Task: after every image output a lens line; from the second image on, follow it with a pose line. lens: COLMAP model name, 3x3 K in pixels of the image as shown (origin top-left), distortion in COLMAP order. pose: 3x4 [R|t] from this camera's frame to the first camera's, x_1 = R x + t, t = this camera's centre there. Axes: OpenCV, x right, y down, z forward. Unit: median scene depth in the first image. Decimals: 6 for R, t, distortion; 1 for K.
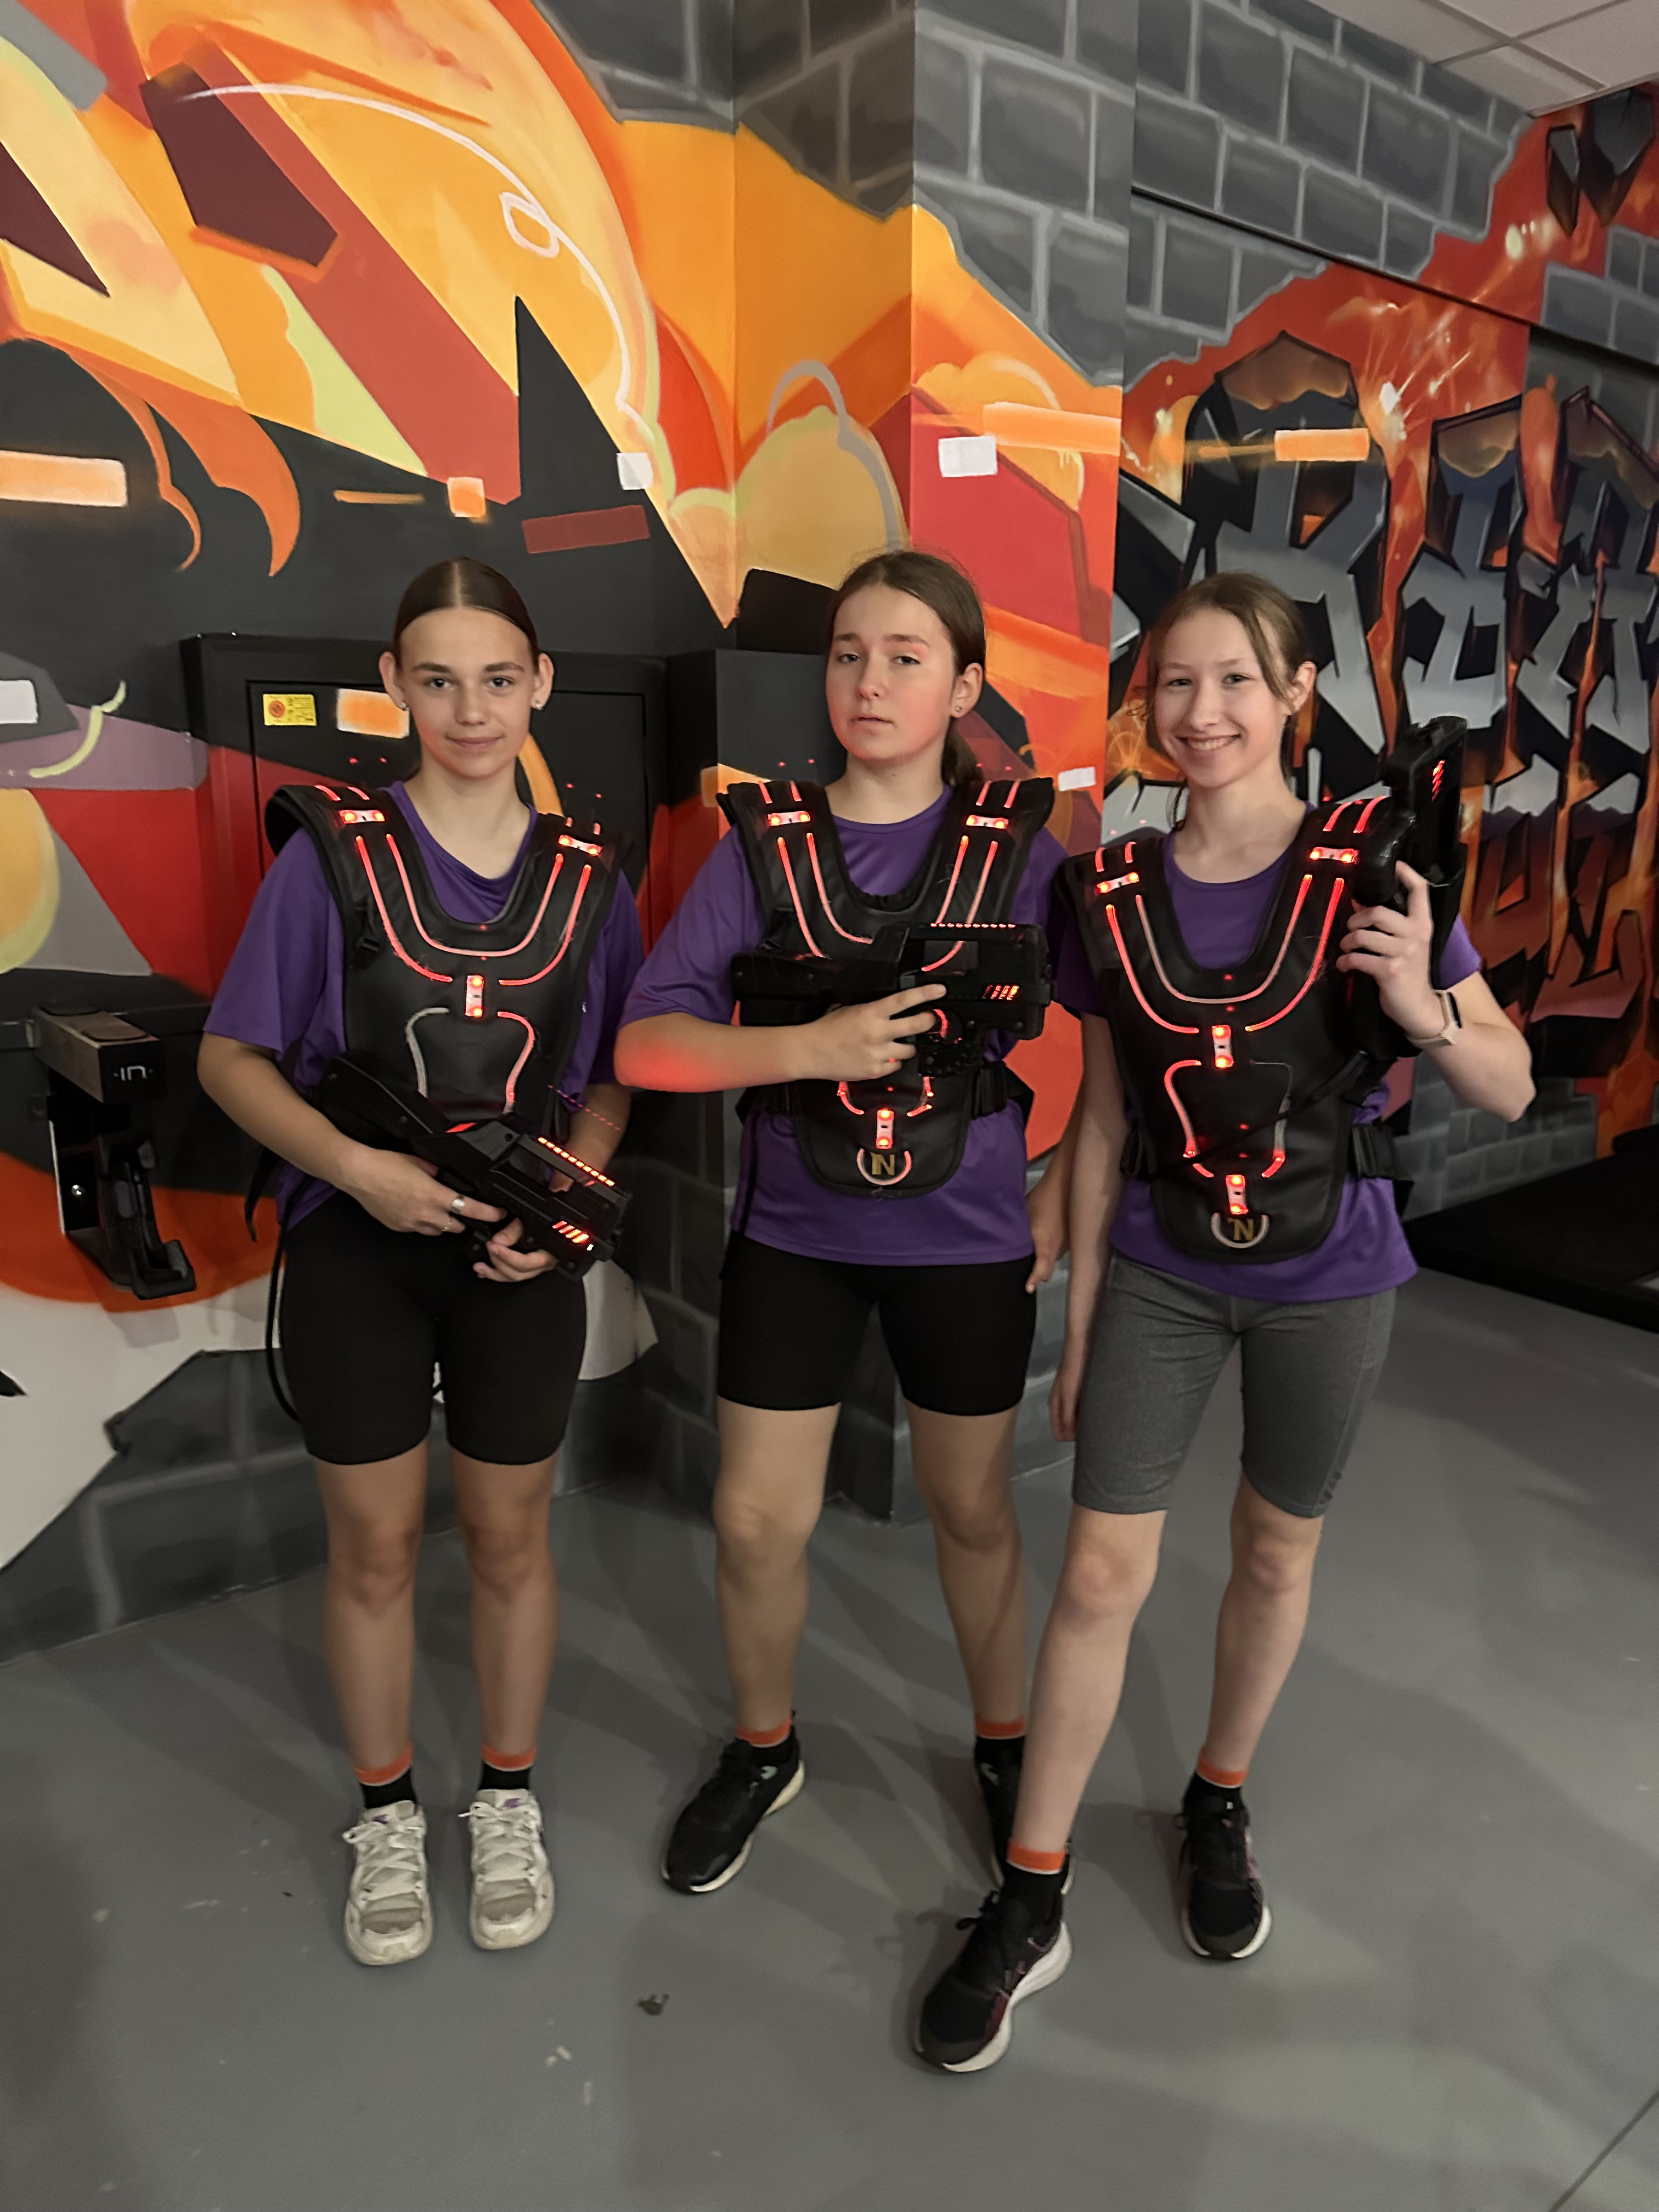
lens RADIAL K [[1608.4, 0, 781.1], [0, 1608.4, 1048.0], [0, 0, 1]] dist [0.007417, 0.004026]
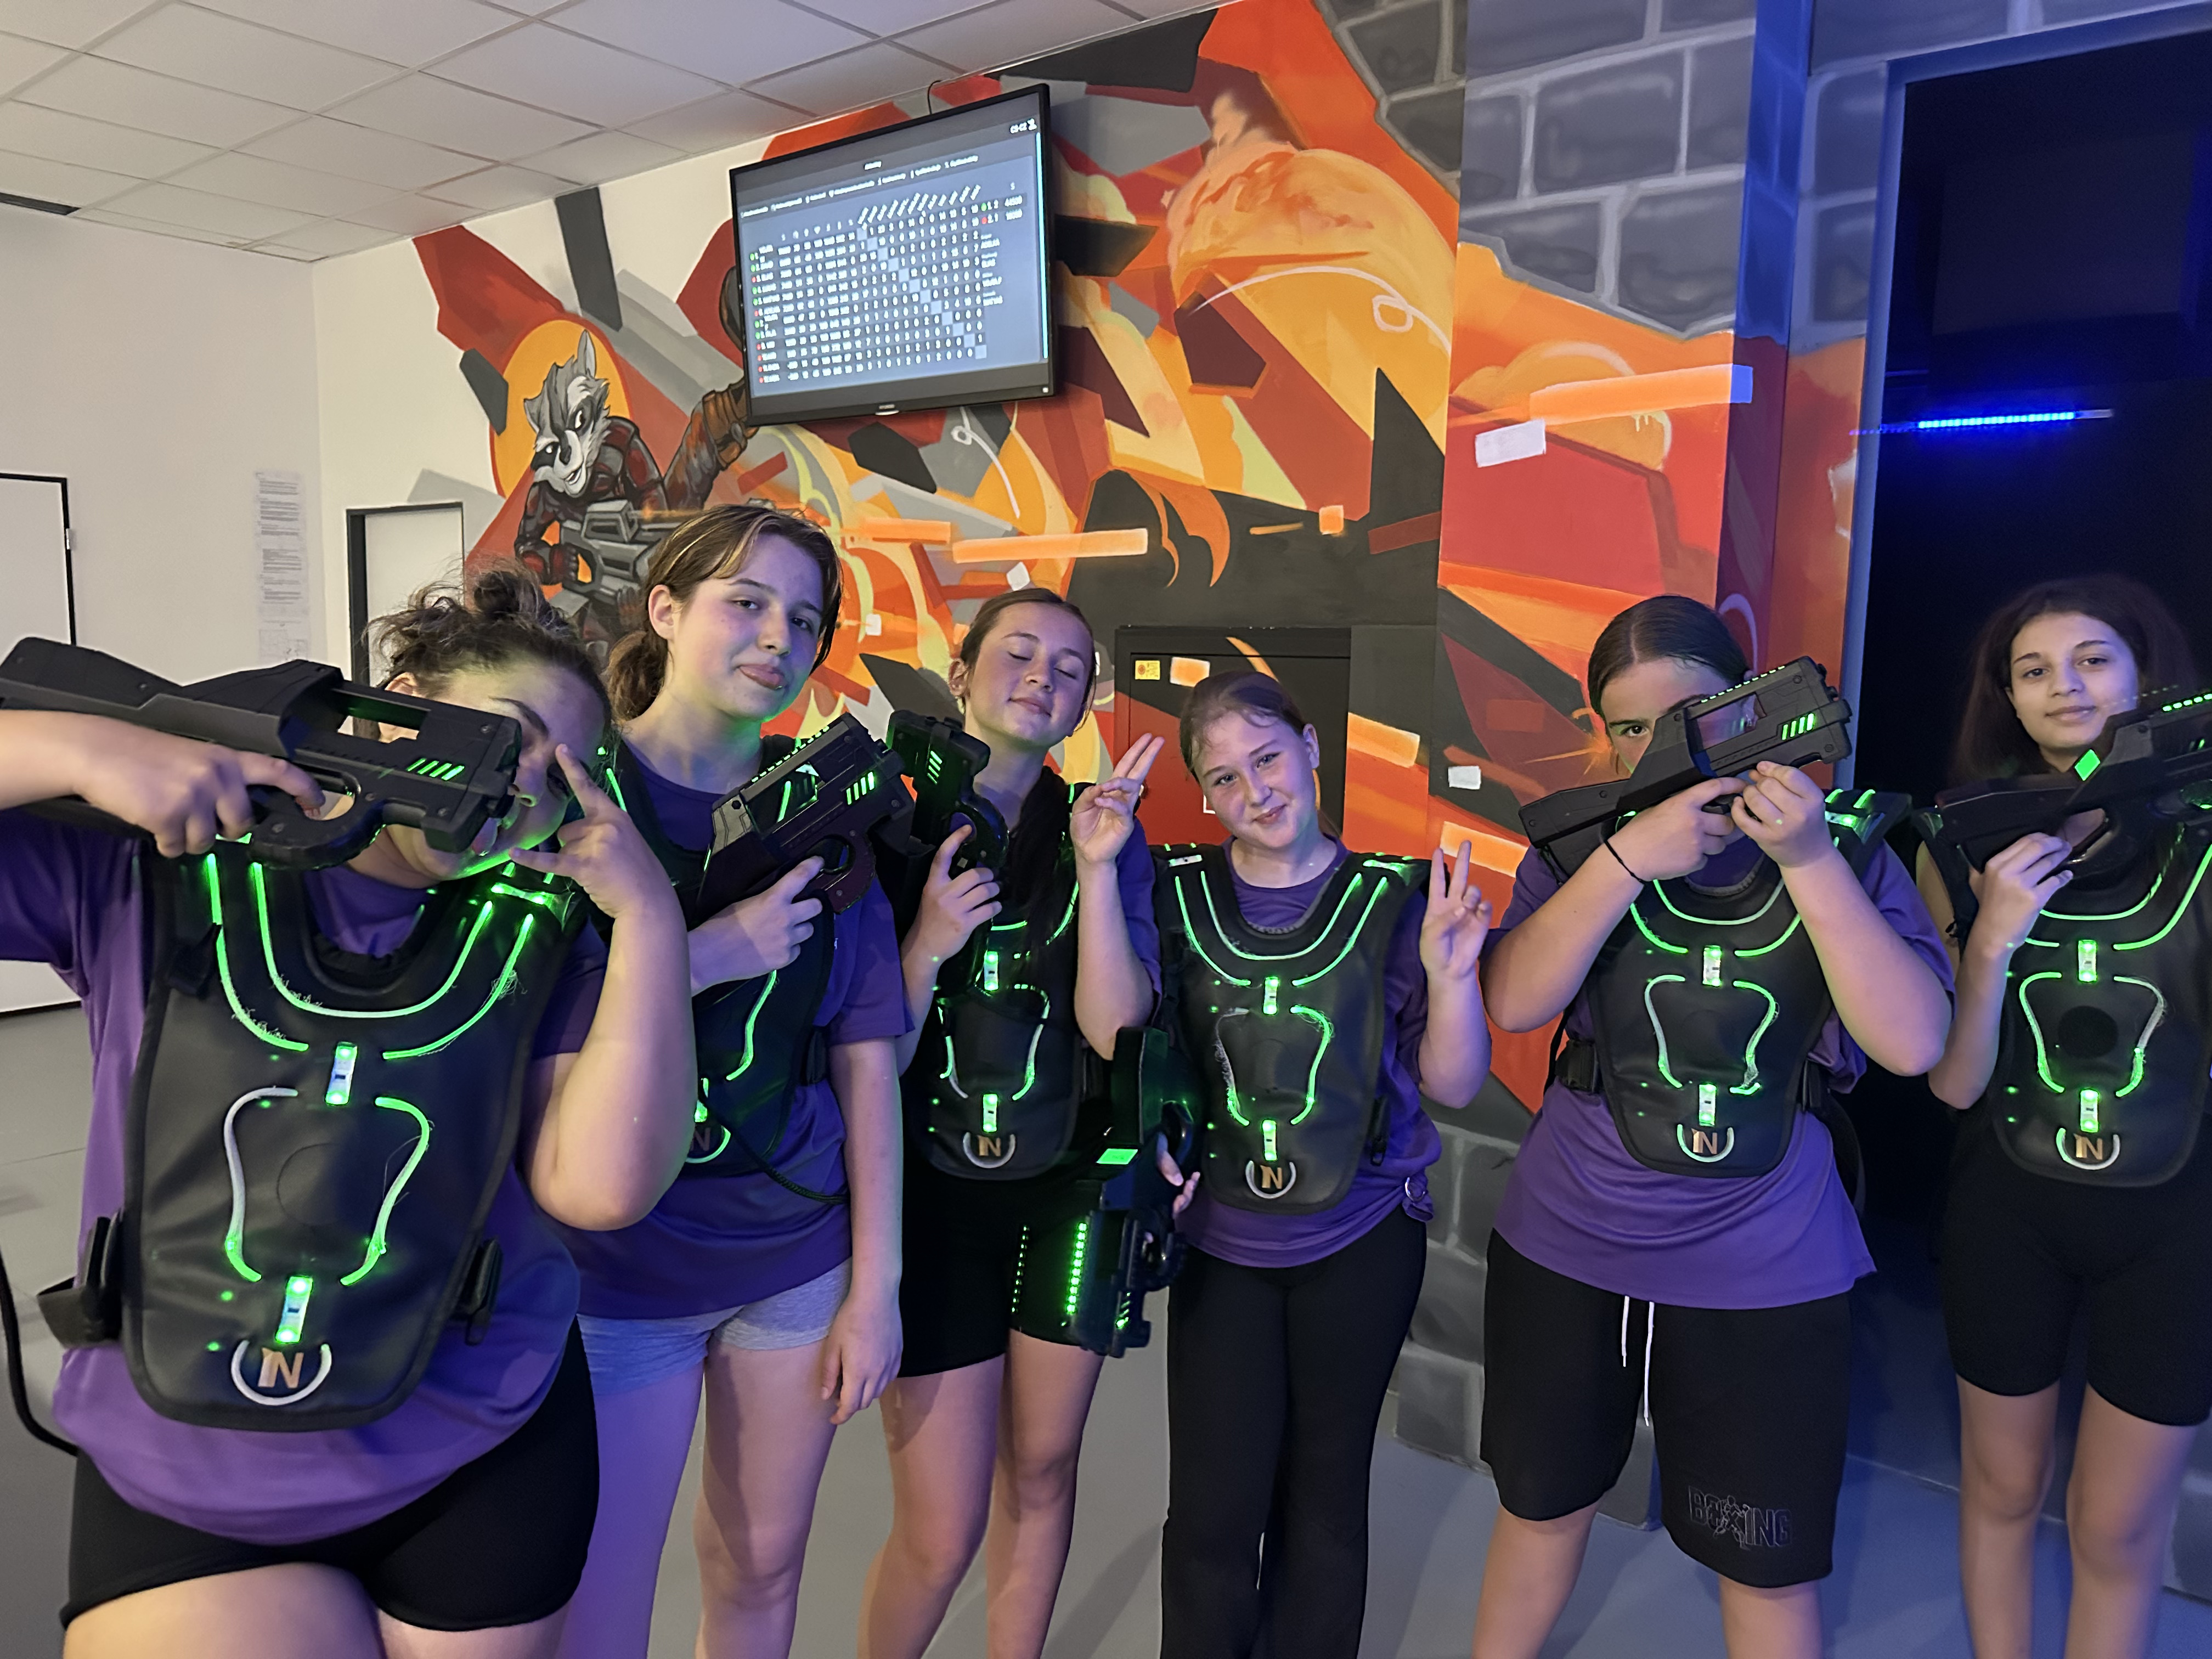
lens RADIAL K [[1585.3, 0, 1106.0], [0, 1585.3, 829.5], [0, 0, 1]] dist [0.085677, -0.141744]
pose [[0.229602, 0.107394, -0.967342, 1.063998], [-0.200076, 0.977875, 0.061075, -0.118986], [0.952498, 0.179519, 0.246009, 0.497625]]
